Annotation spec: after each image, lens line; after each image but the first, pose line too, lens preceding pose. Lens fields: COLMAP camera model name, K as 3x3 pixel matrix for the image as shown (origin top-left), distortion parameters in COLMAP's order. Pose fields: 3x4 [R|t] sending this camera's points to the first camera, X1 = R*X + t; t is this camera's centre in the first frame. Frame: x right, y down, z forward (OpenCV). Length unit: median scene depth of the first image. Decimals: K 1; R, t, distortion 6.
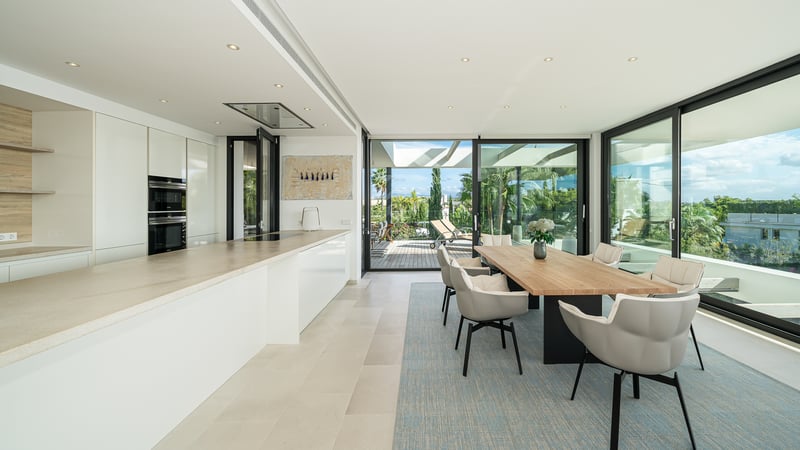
lens RADIAL K [[304.2, 0, 423.5], [0, 304.2, 209.2], [0, 0, 1]] dist [0.000117, 0.000007]
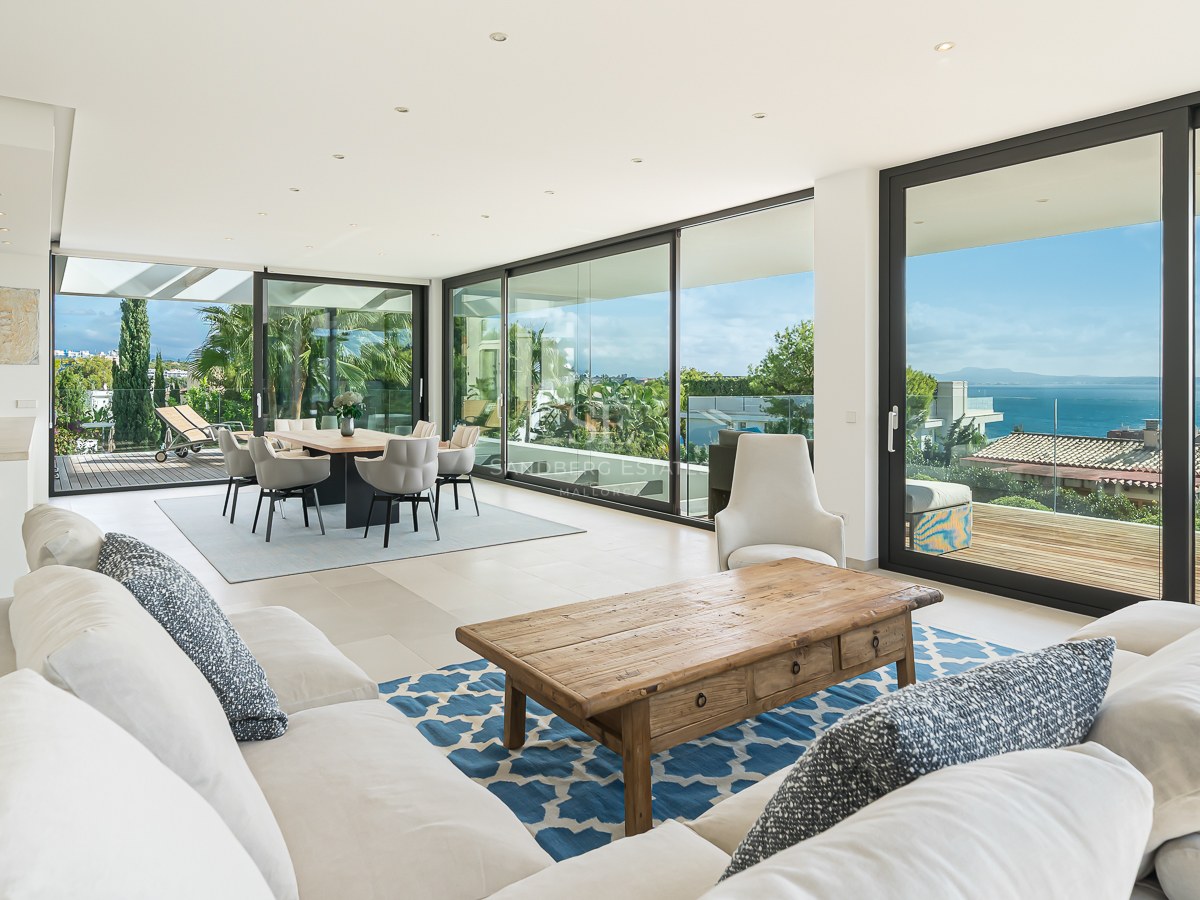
lens RADIAL K [[756.3, 0, 574.8], [0, 756.3, 388.4], [0, 0, 1]] dist [0.000094, 0.000550]
pose [[0.822781, 0.001837, 0.568356, -0.119135], [0.000587, 0.999991, -0.004083, 0.011057], [-0.568359, 0.003693, 0.822773, -0.432948]]
